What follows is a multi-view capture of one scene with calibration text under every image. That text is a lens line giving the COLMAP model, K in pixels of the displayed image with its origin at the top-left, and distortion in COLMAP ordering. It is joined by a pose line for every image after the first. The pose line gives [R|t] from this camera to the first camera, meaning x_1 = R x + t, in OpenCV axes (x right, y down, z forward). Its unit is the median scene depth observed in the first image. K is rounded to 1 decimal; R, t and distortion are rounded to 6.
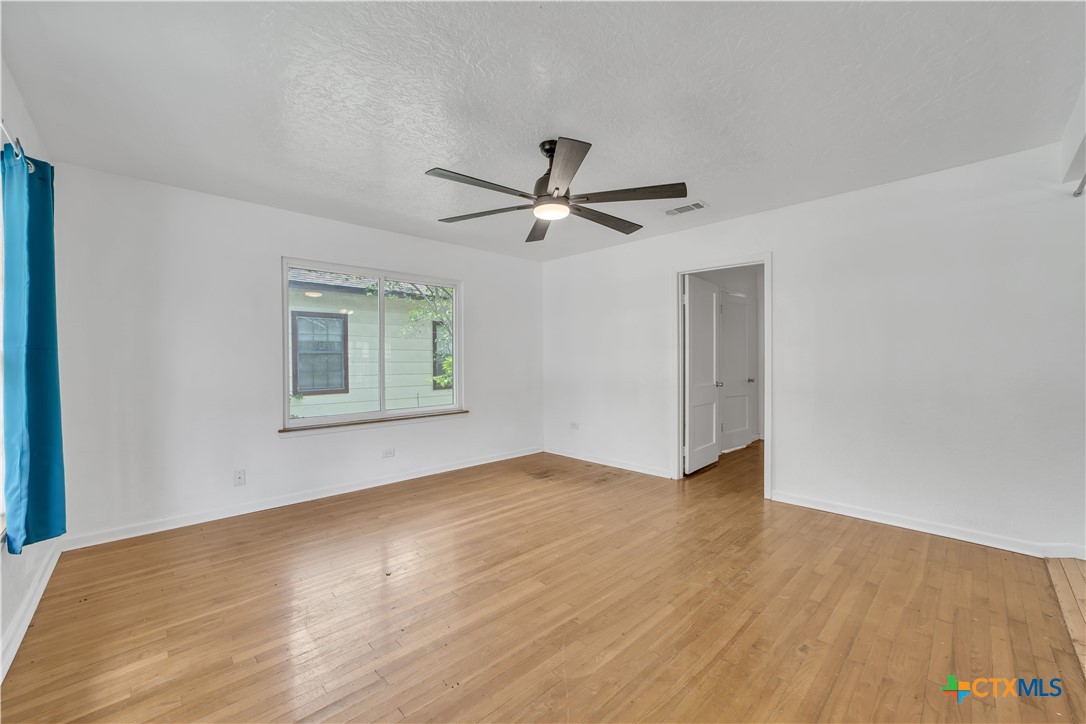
lens RADIAL K [[425.0, 0, 537.6], [0, 425.0, 364.4], [0, 0, 1]] dist [0.008734, 0.000484]
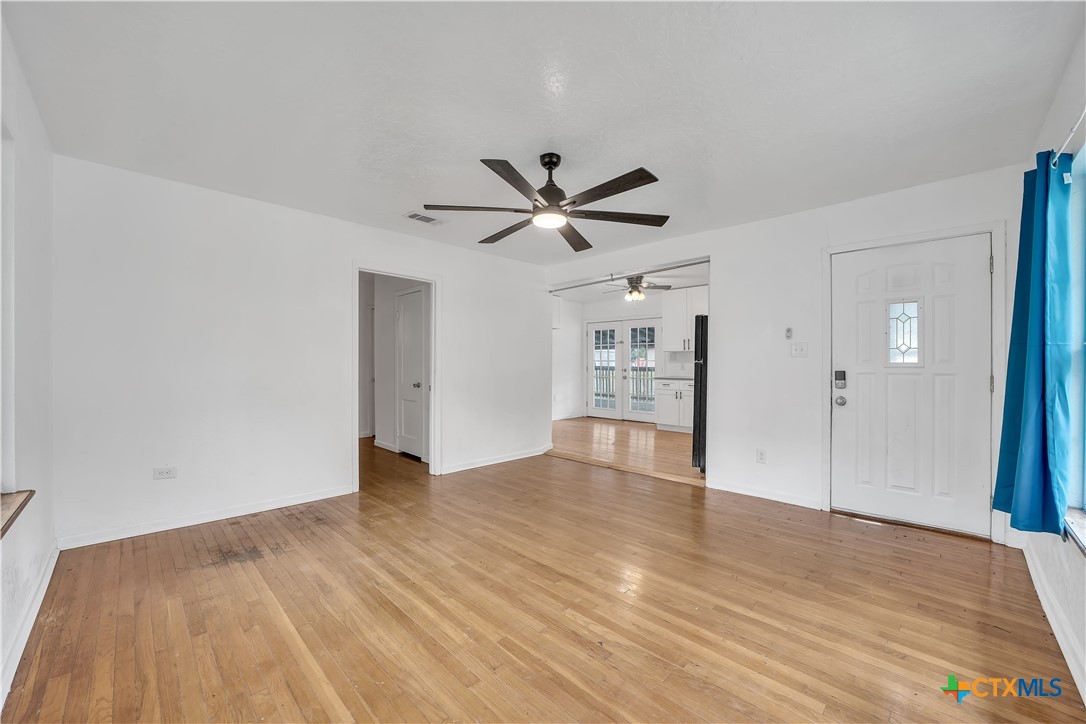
lens RADIAL K [[425.0, 0, 546.7], [0, 425.0, 366.8], [0, 0, 1]] dist [0.008734, 0.000484]
pose [[-0.028322, 0.008856, 0.999560, -0.727453], [0.002186, 0.999959, -0.008798, 0.013641], [-0.999596, 0.001936, -0.028340, 0.747540]]
